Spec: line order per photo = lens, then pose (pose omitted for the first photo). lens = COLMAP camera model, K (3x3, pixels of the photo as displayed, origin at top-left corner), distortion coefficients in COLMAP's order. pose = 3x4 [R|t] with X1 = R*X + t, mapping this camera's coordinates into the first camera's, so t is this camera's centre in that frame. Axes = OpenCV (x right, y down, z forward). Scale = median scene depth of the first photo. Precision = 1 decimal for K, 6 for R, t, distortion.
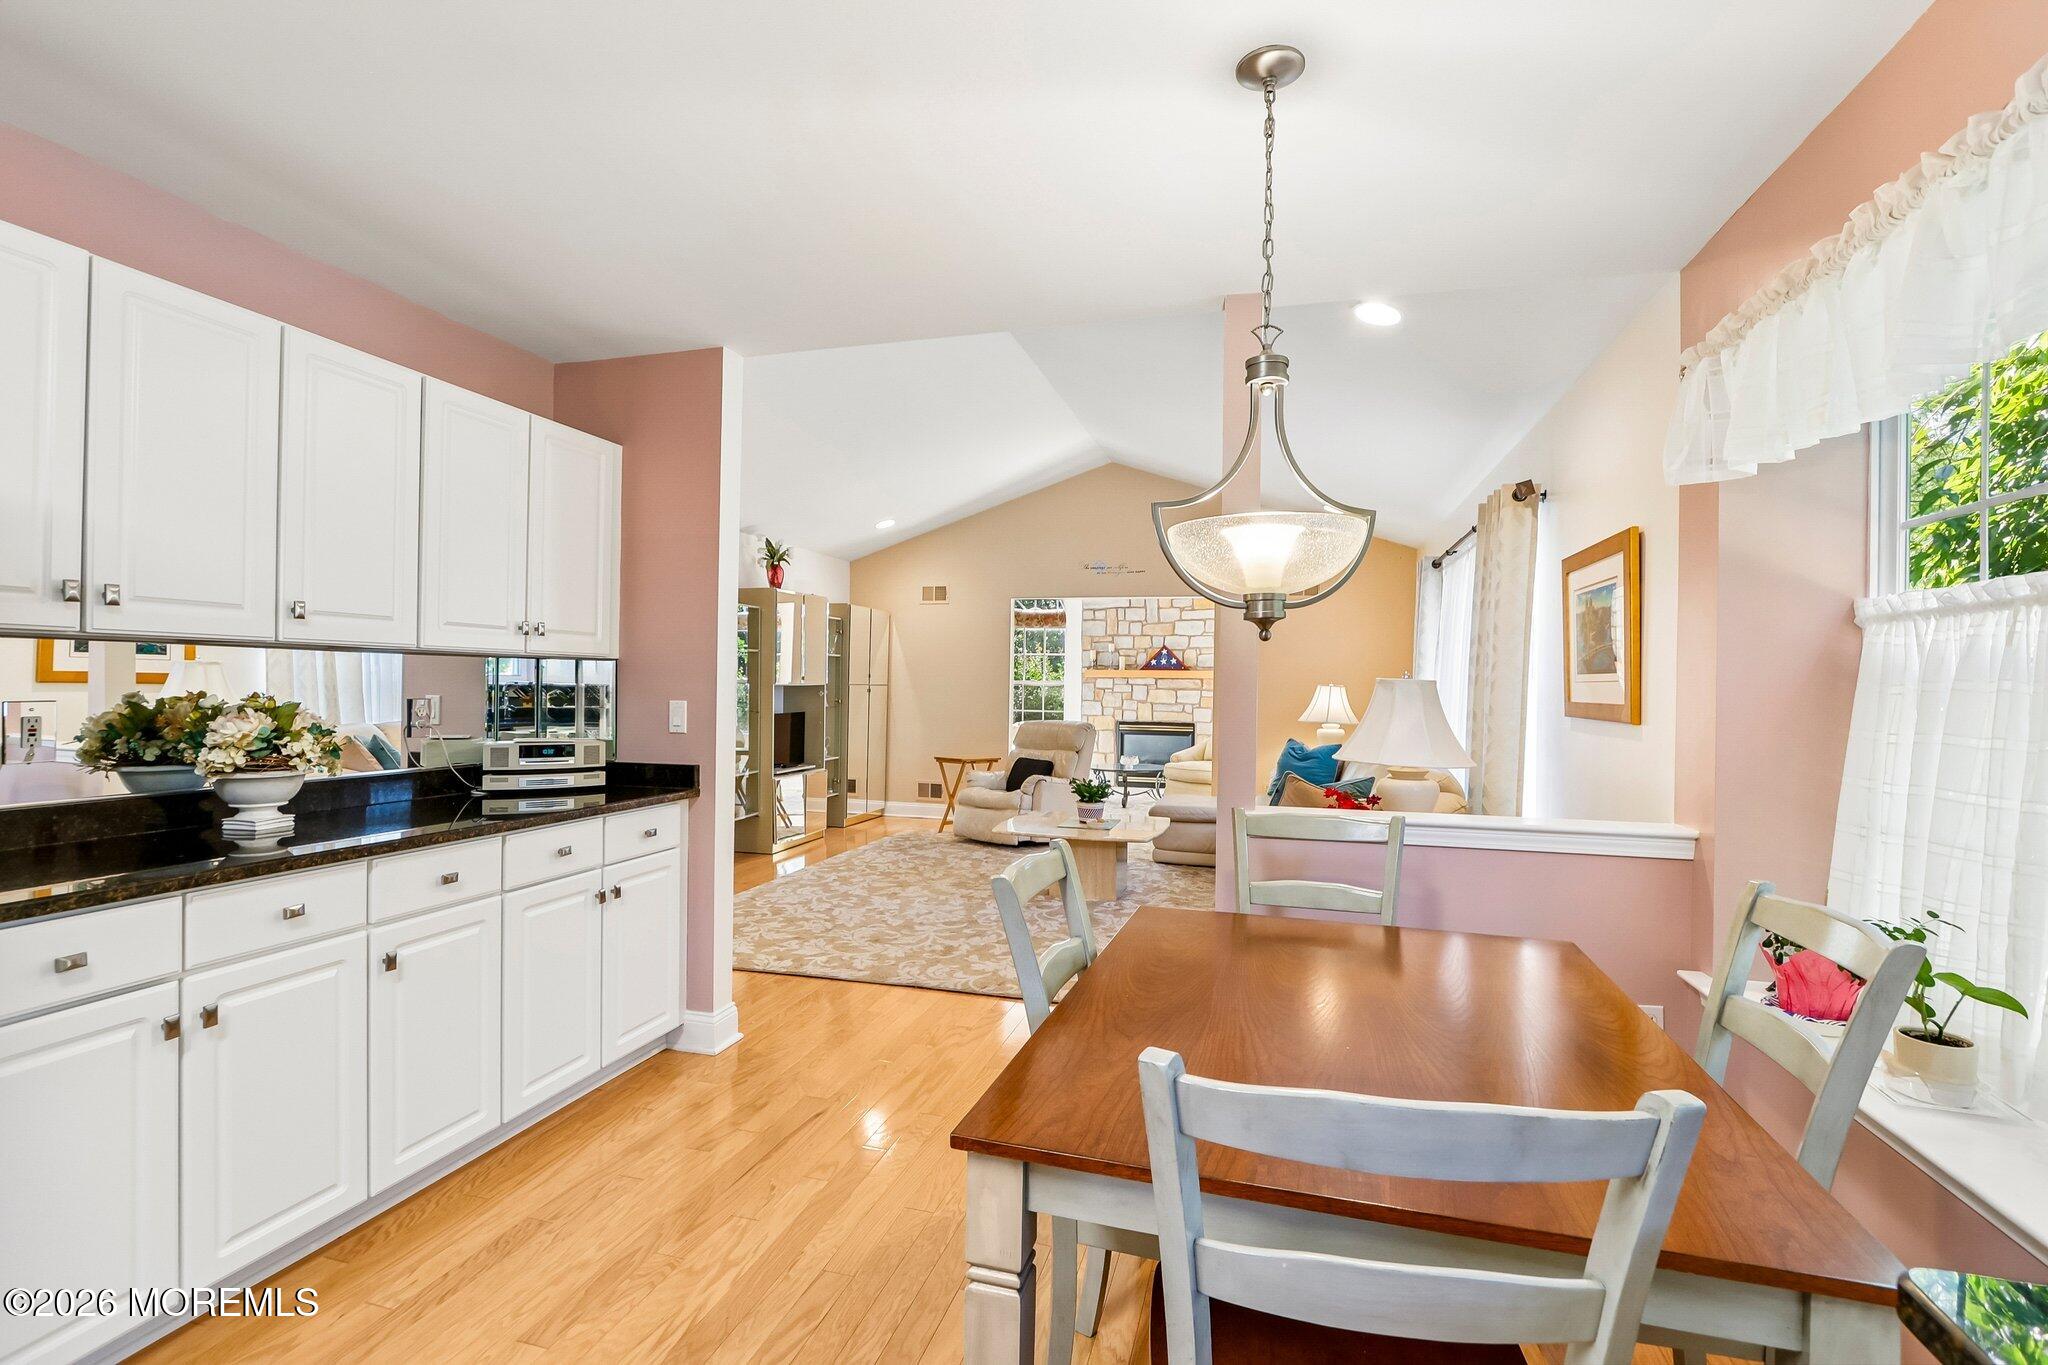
lens RADIAL K [[941.9, 0, 1022.3], [0, 941.9, 678.9], [0, 0, 1]] dist [-0.016888, 0.002420]
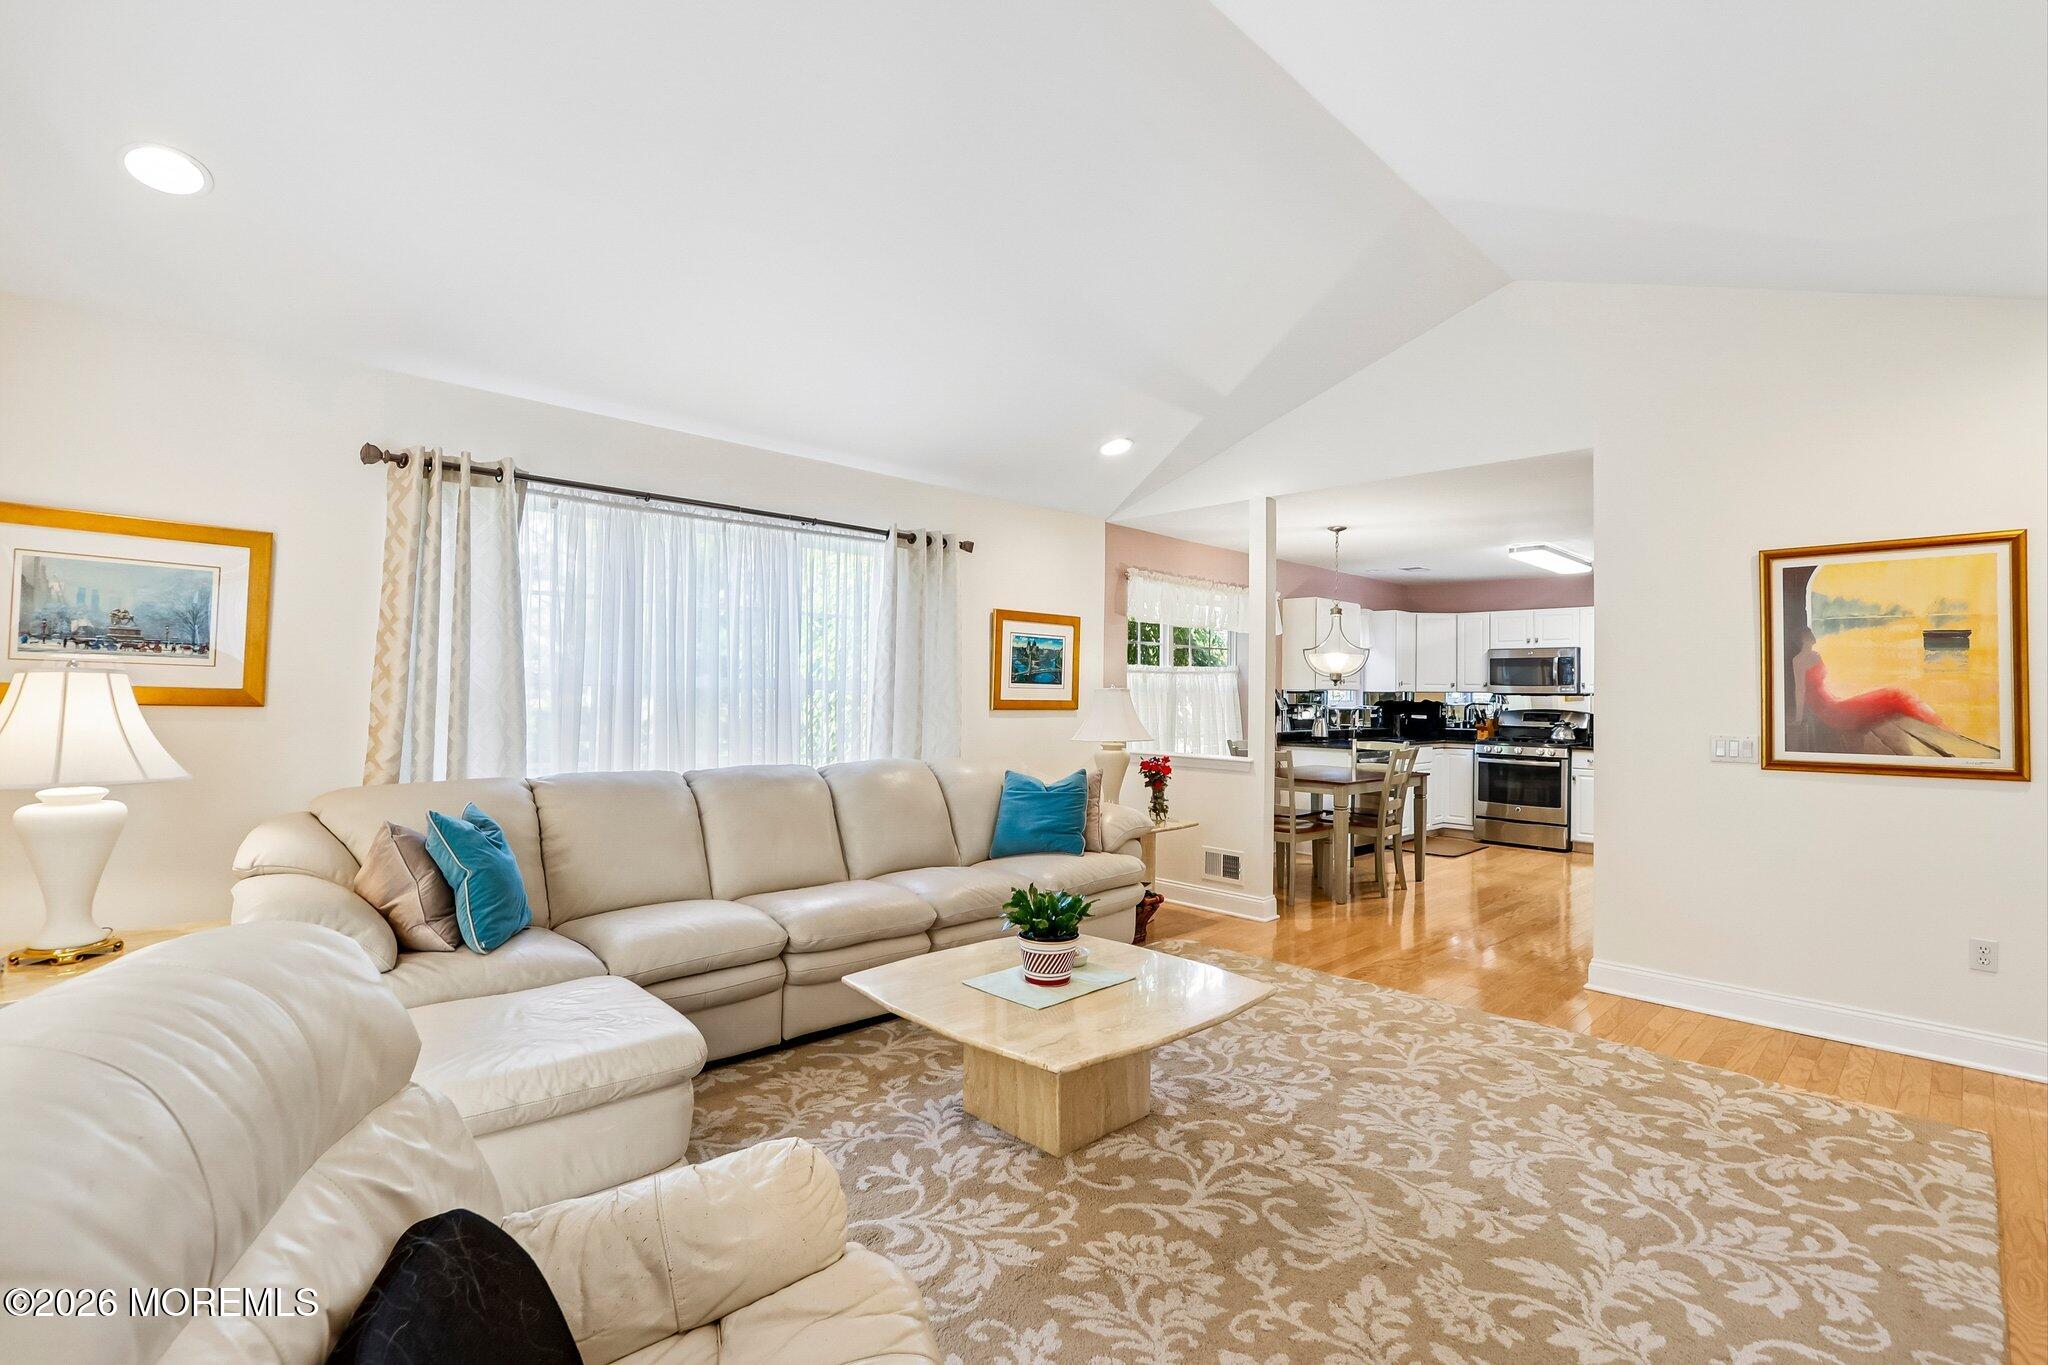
lens RADIAL K [[941.9, 0, 1020.5], [0, 941.9, 673.8], [0, 0, 1]] dist [-0.016888, 0.002420]
pose [[-0.864848, -0.016698, 0.501756, -0.113365], [-0.029964, 0.999382, -0.018388, 0.003952], [-0.501139, -0.030938, -0.864813, 1.048293]]
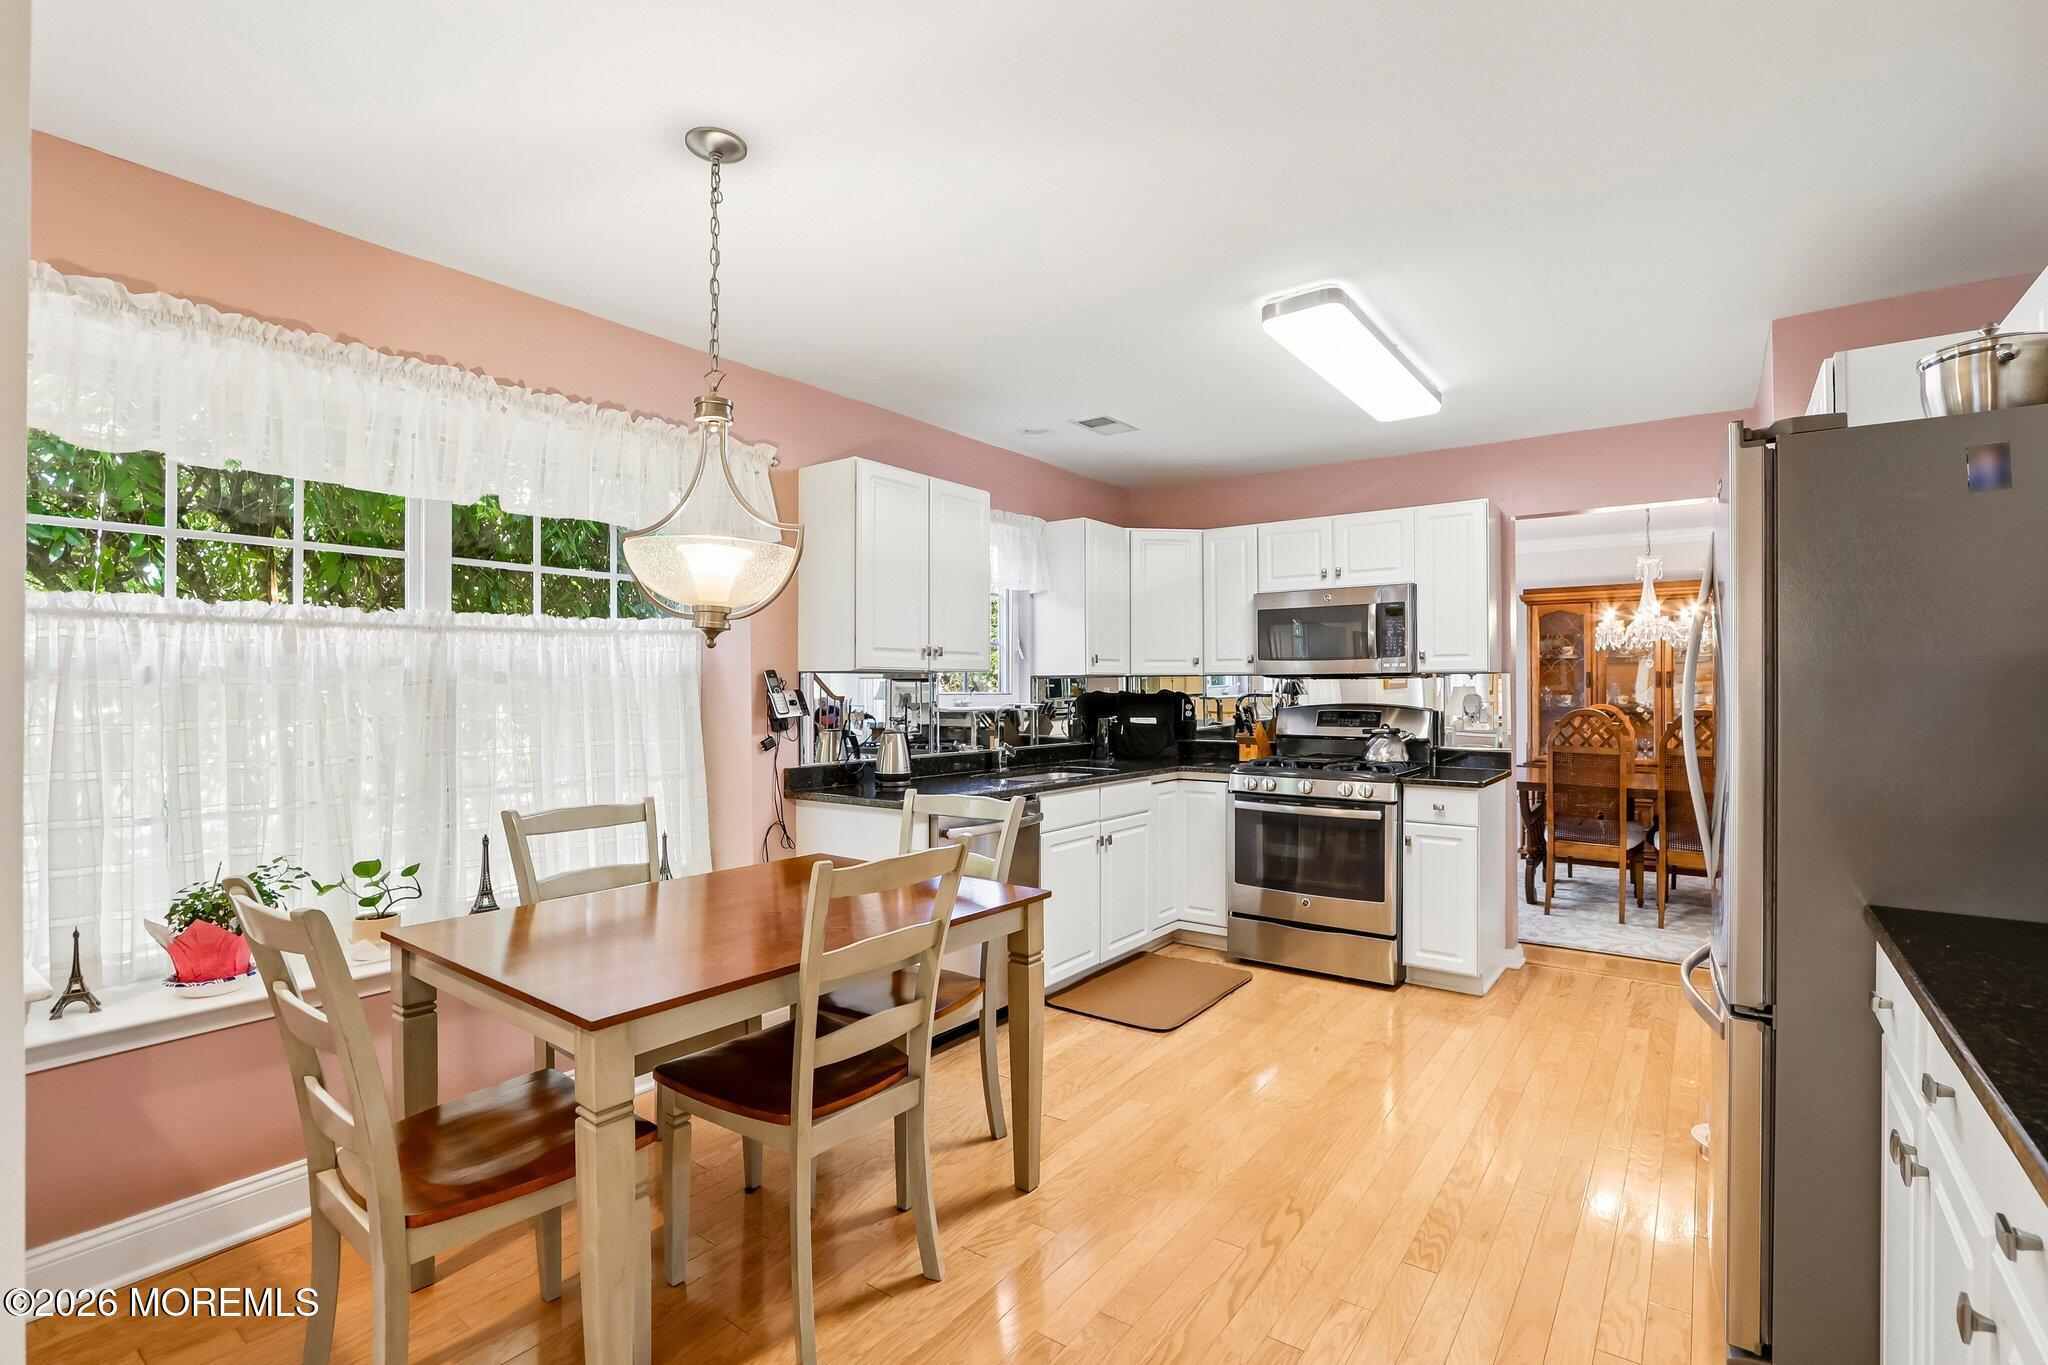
lens RADIAL K [[941.9, 0, 1029.4], [0, 941.9, 683.9], [0, 0, 1]] dist [-0.016888, 0.002420]
pose [[-0.937755, -0.012736, 0.347065, -0.107729], [-0.015668, 0.999861, -0.005645, 0.000949], [-0.346945, -0.010731, -0.937824, 0.425543]]
